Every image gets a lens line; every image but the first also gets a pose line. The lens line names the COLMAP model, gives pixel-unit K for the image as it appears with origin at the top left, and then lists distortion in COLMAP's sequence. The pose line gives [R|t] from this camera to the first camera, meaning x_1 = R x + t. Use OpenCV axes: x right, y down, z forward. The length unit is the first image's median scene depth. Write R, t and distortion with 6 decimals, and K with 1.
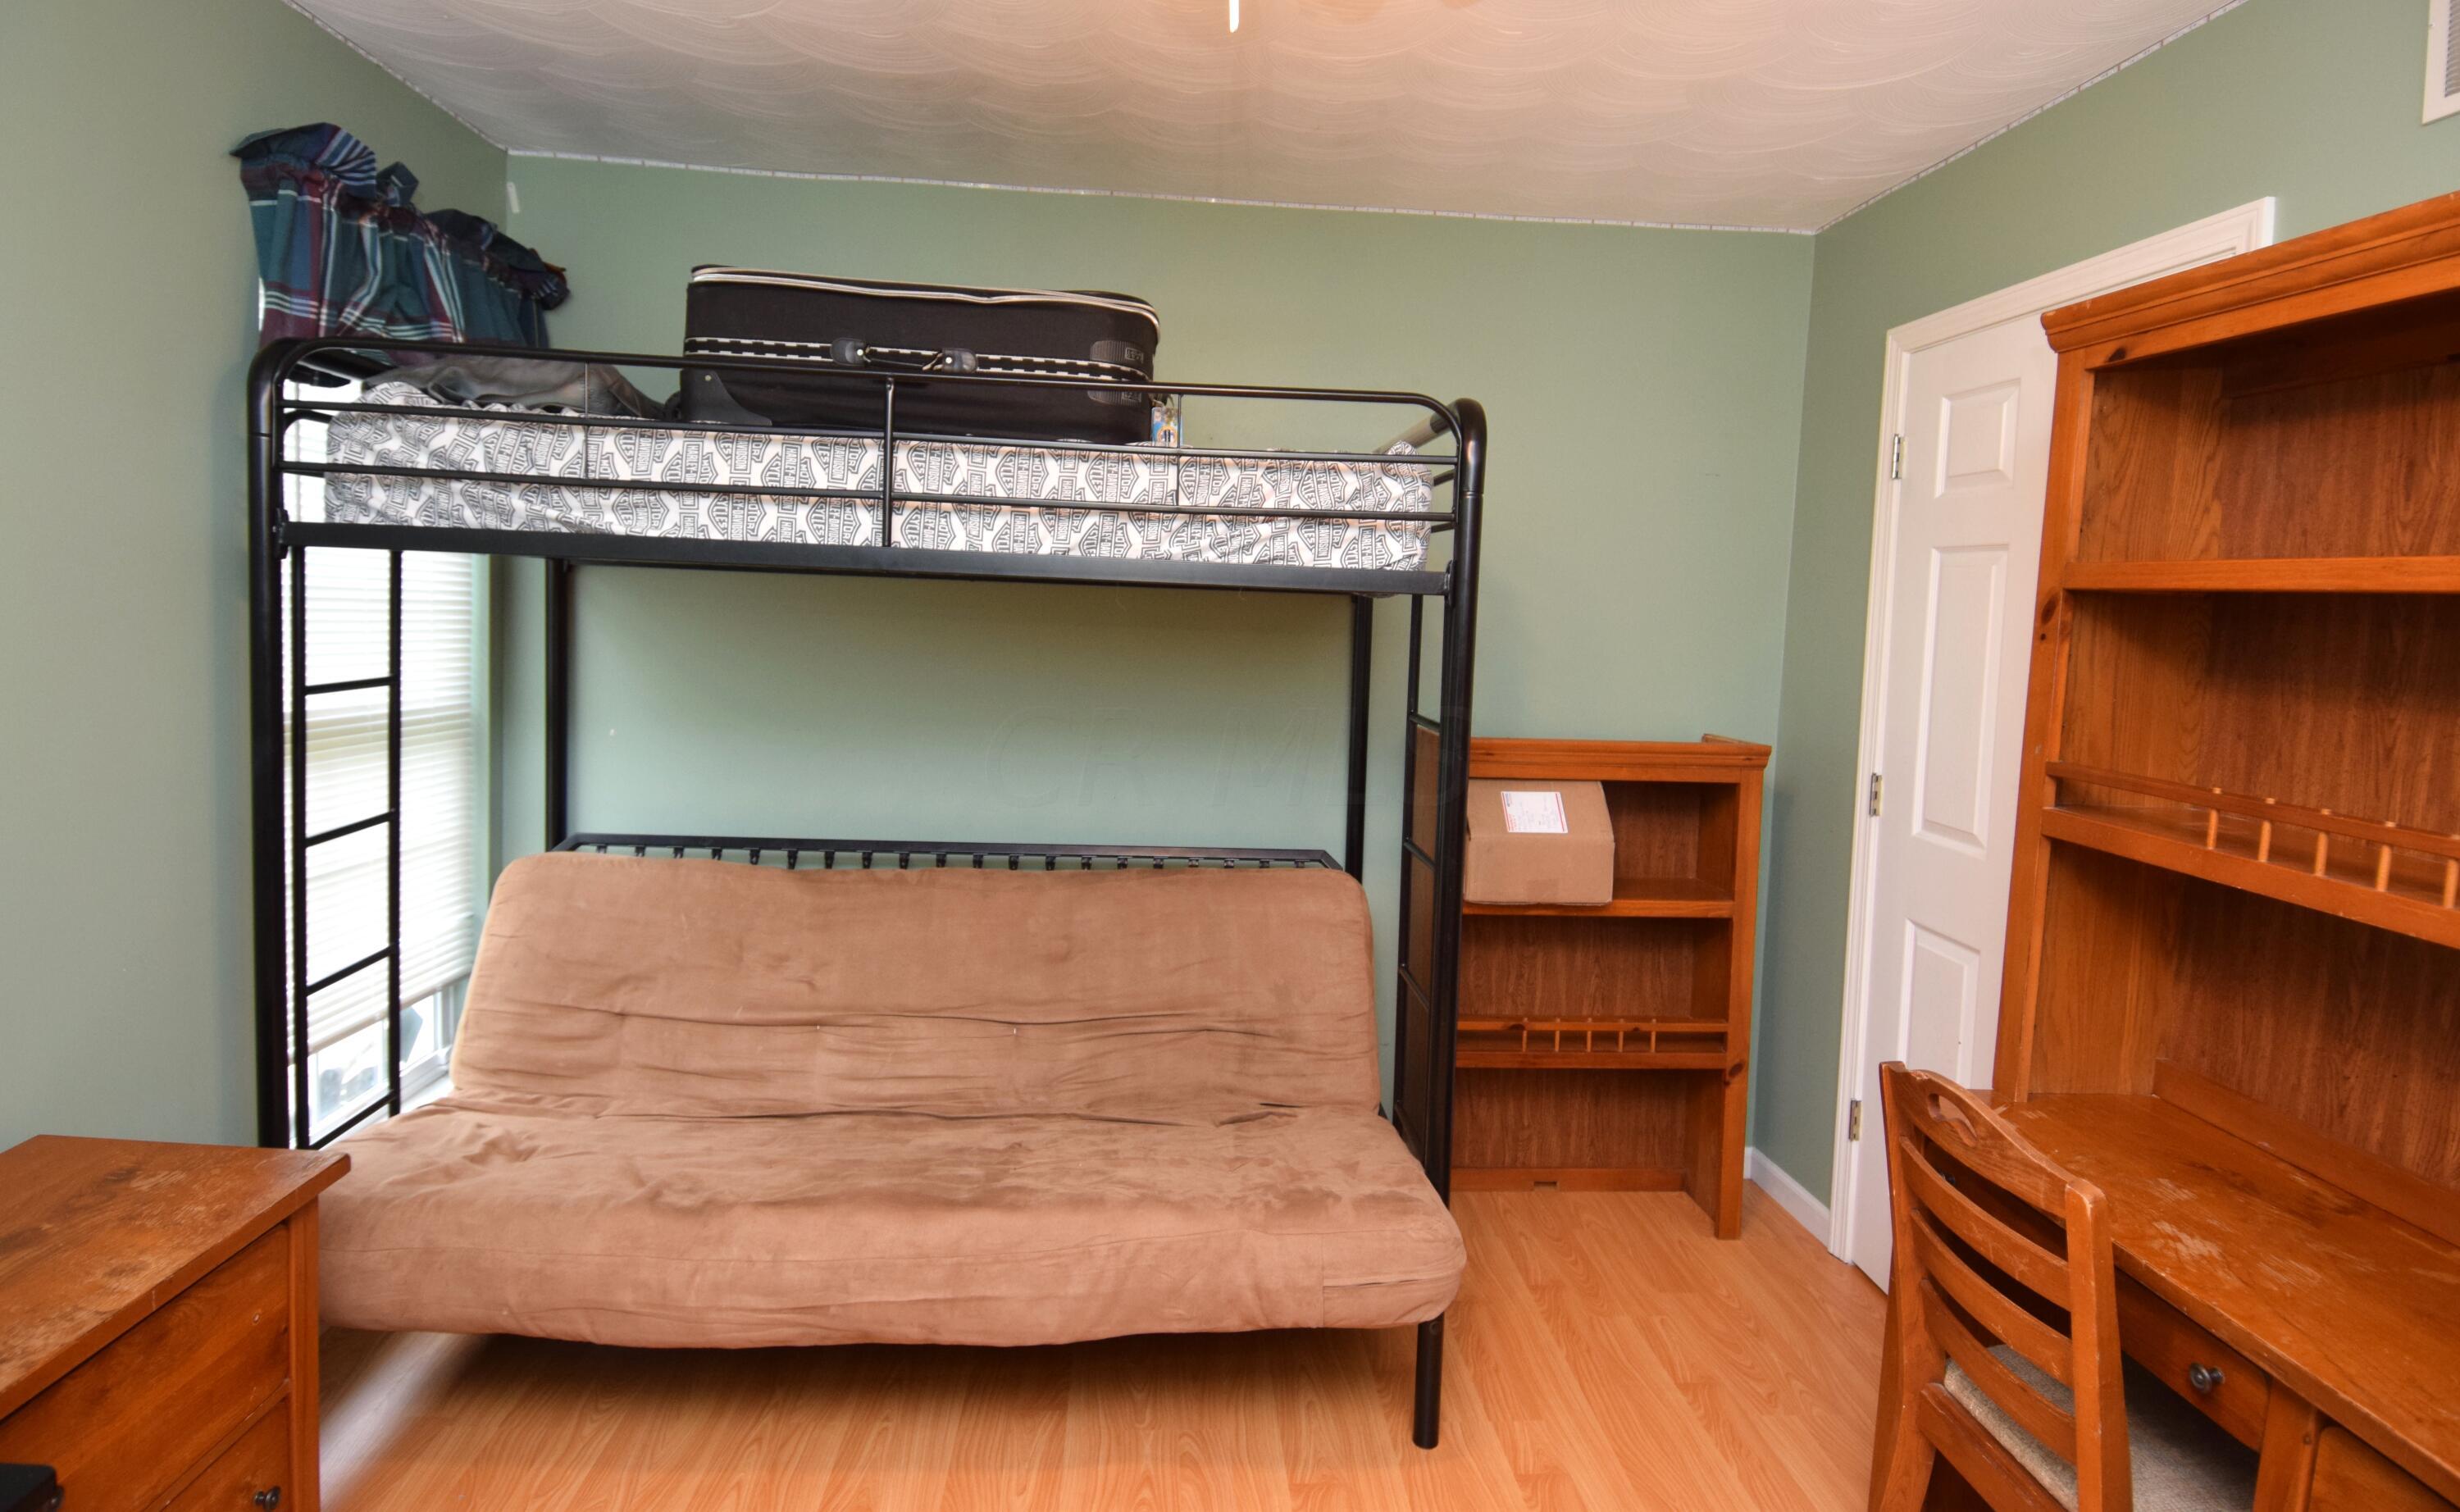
lens RADIAL K [[1279.3, 0, 1228.9], [0, 1279.3, 677.9], [0, 0, 1]] dist [0.040592, -0.046982]
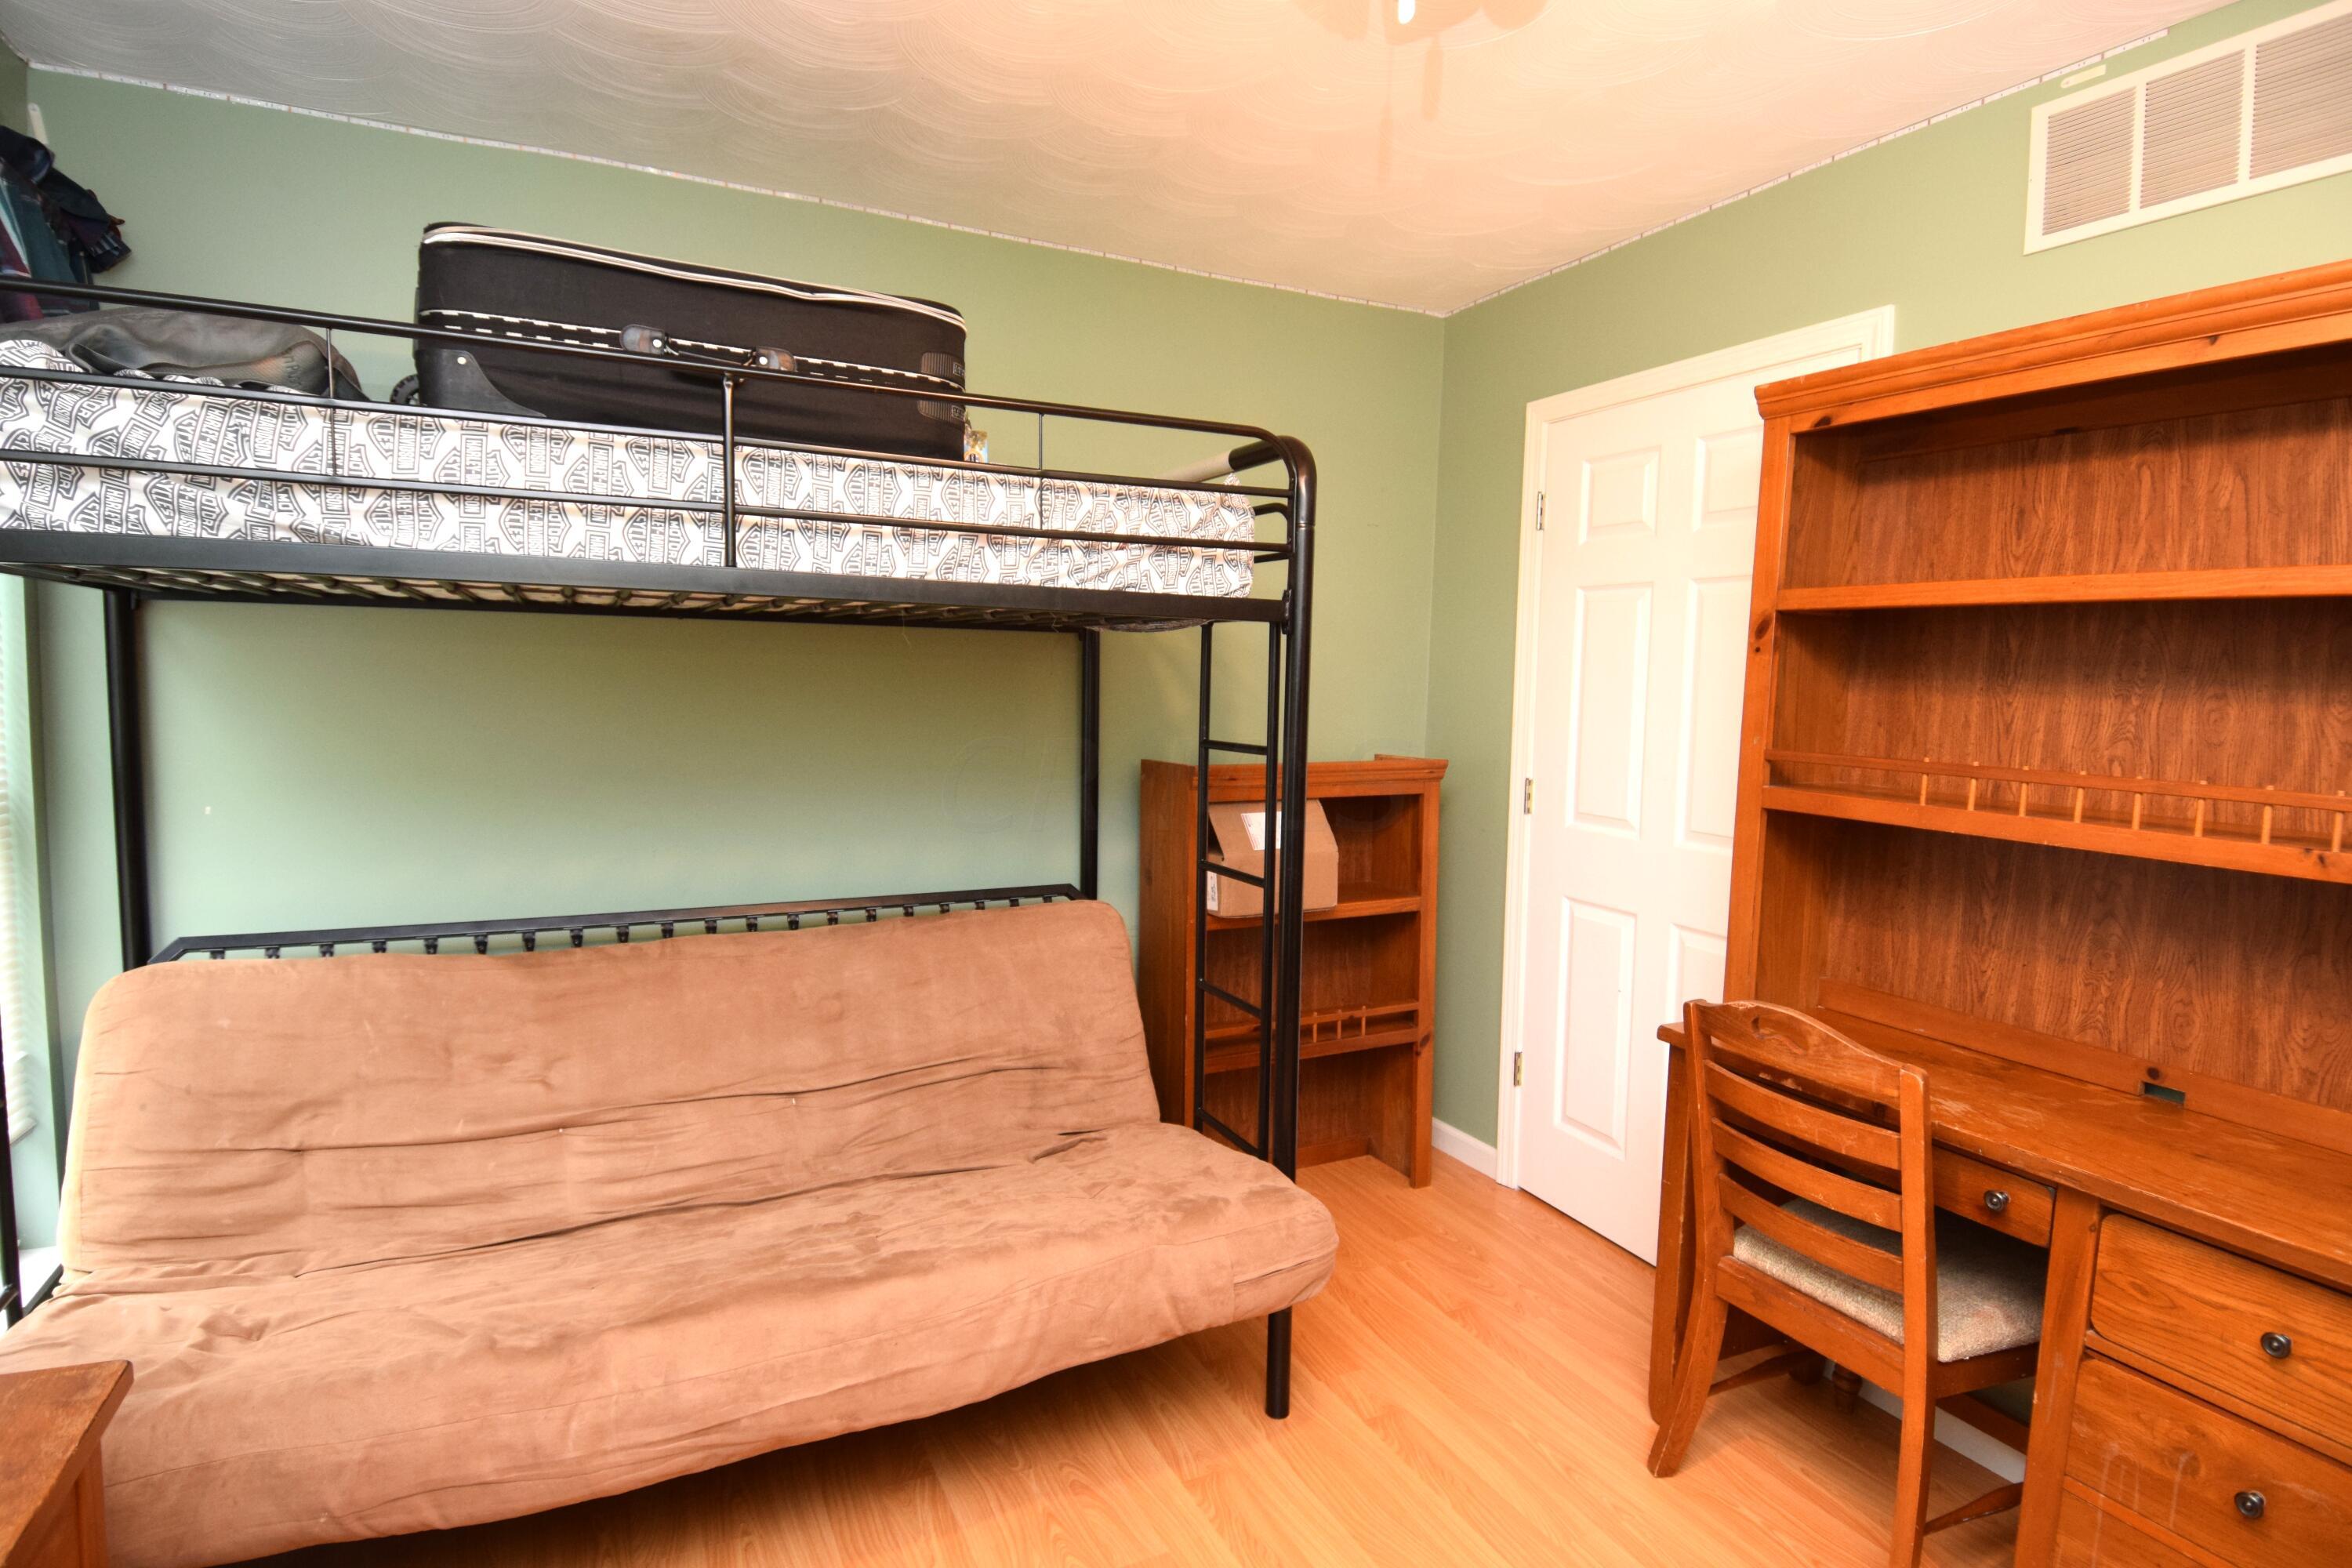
lens RADIAL K [[1221.0, 0, 1180.9], [0, 1221.0, 770.7], [0, 0, 1]] dist [0.039166, -0.046009]
pose [[0.926320, -0.048933, 0.373546, -0.292251], [0.037871, 0.998601, 0.036901, 0.017546], [-0.374829, -0.020035, 0.926877, 0.095176]]
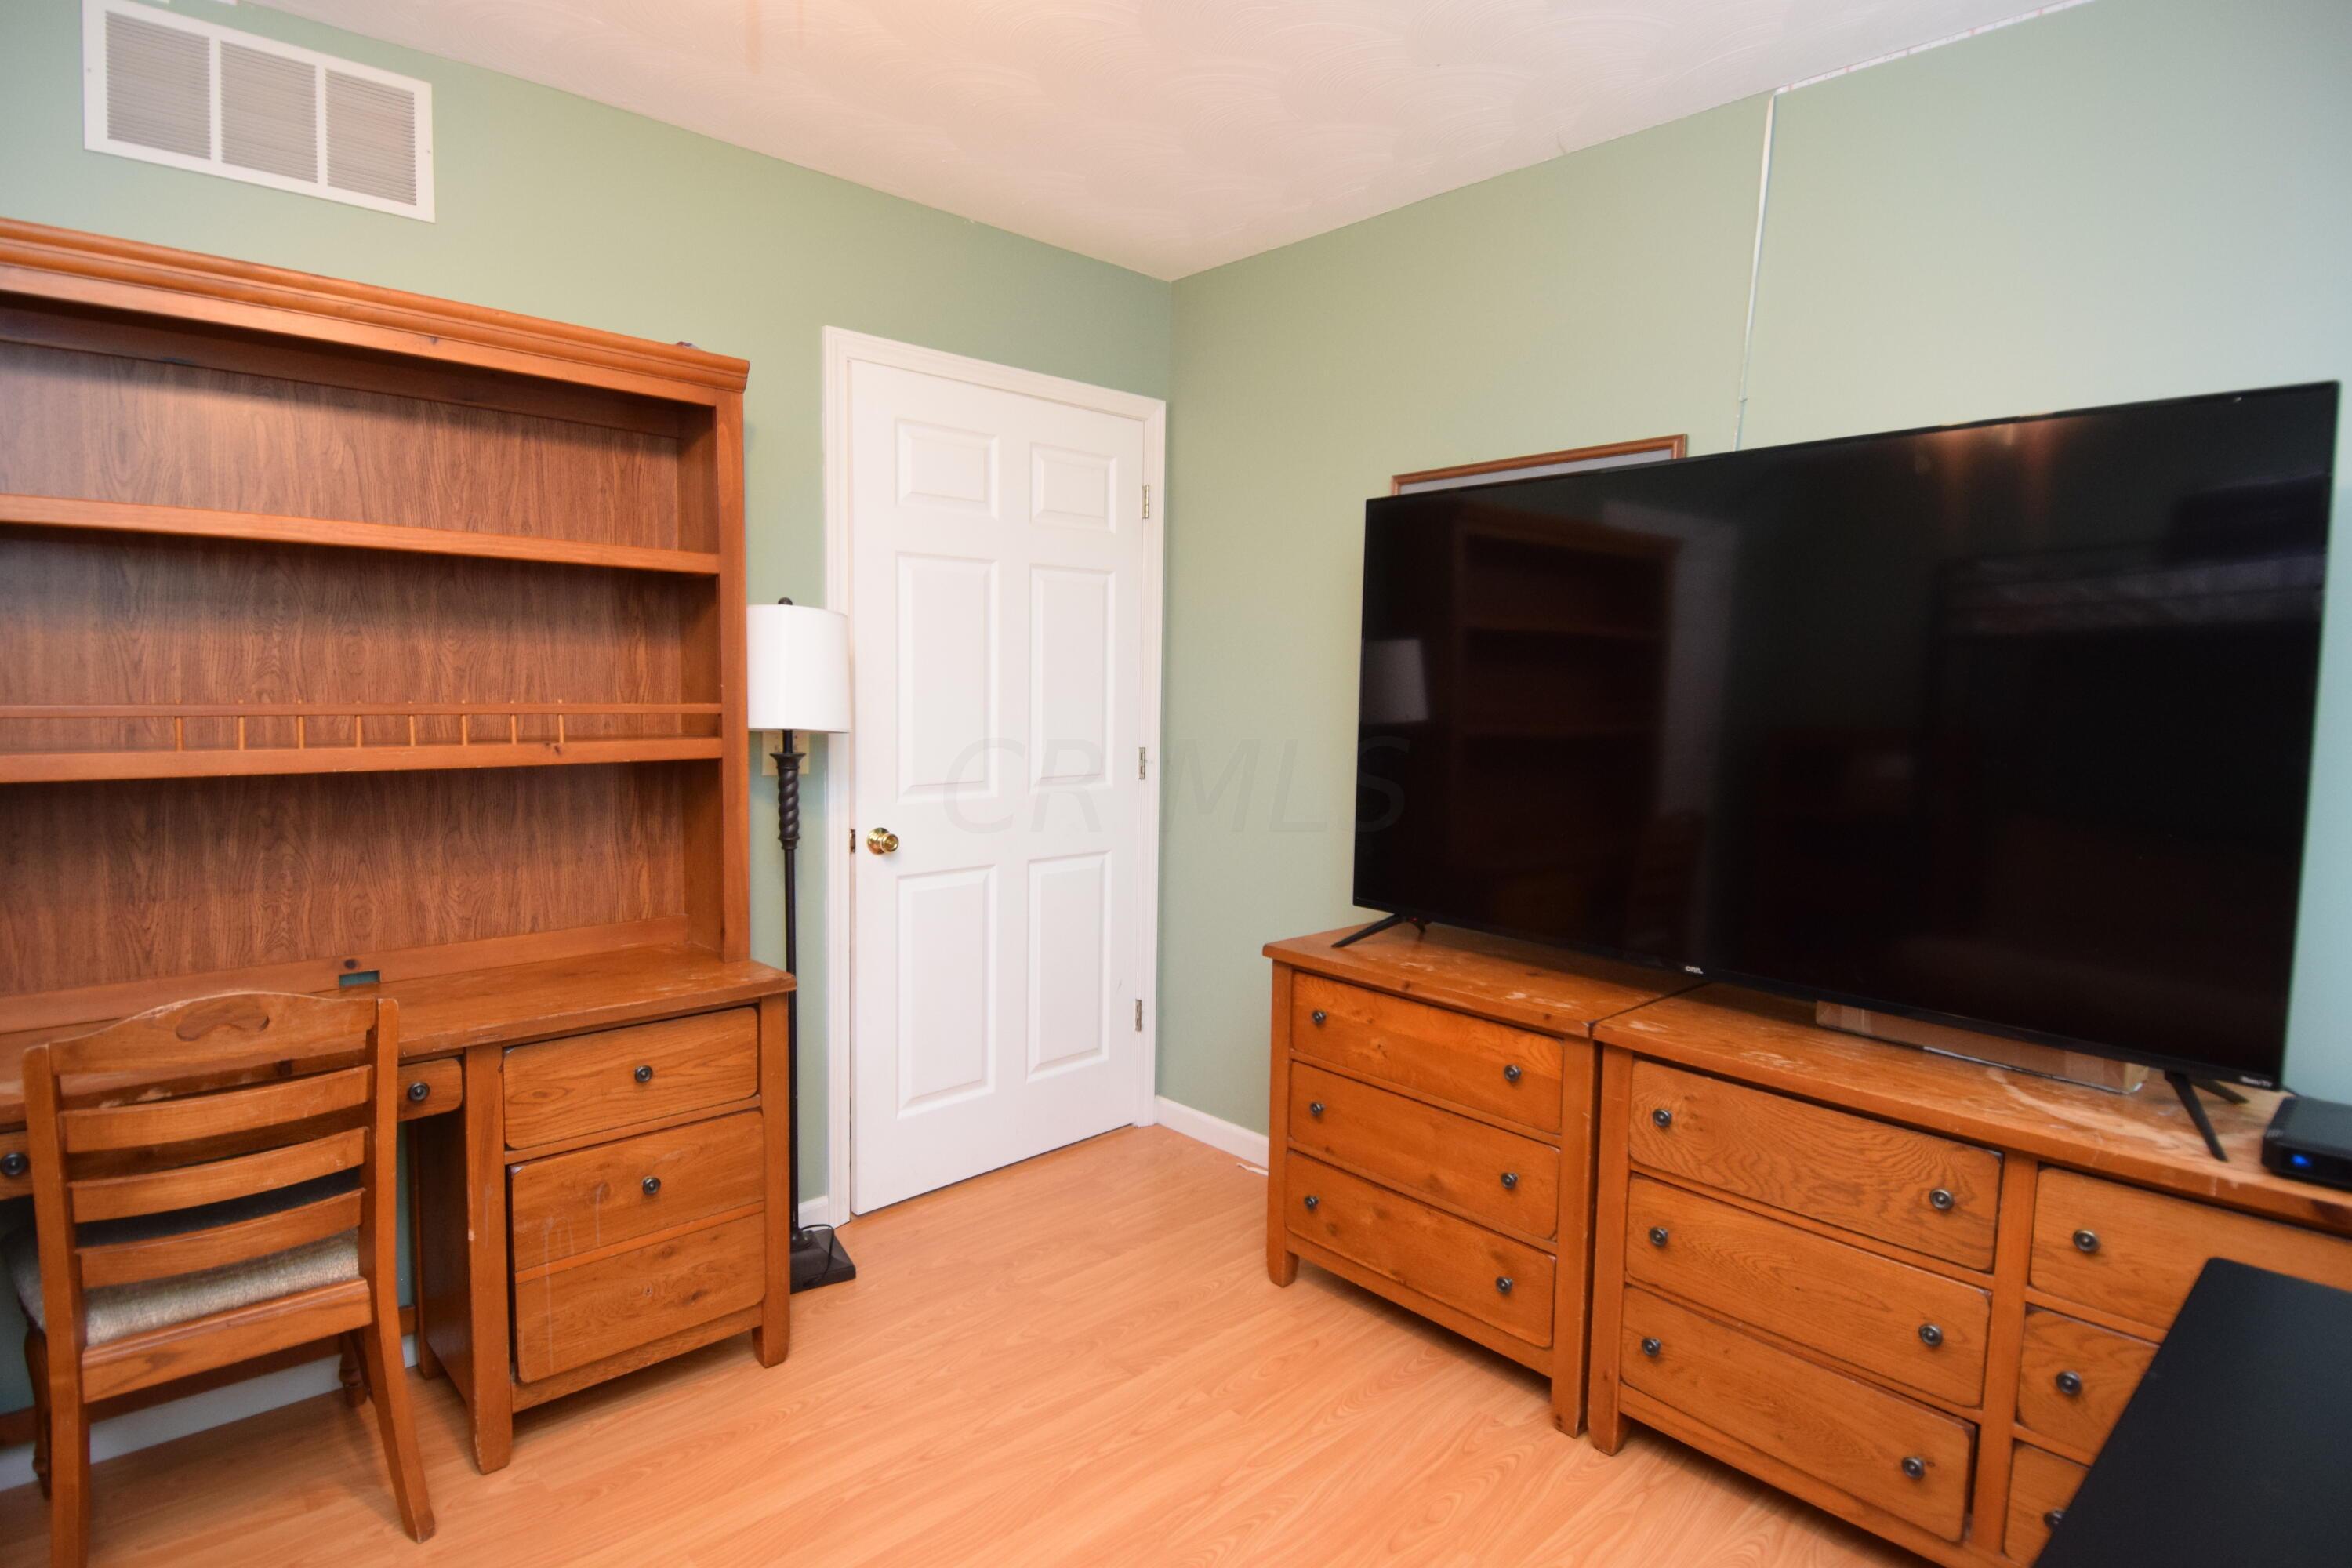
lens RADIAL K [[1221.0, 0, 1180.9], [0, 1221.0, 770.7], [0, 0, 1]] dist [0.039166, -0.046009]
pose [[-0.627758, -0.114350, 0.769963, -0.513840], [0.007765, 0.988182, 0.153090, -0.012444], [-0.778370, 0.102082, -0.619451, 0.726086]]
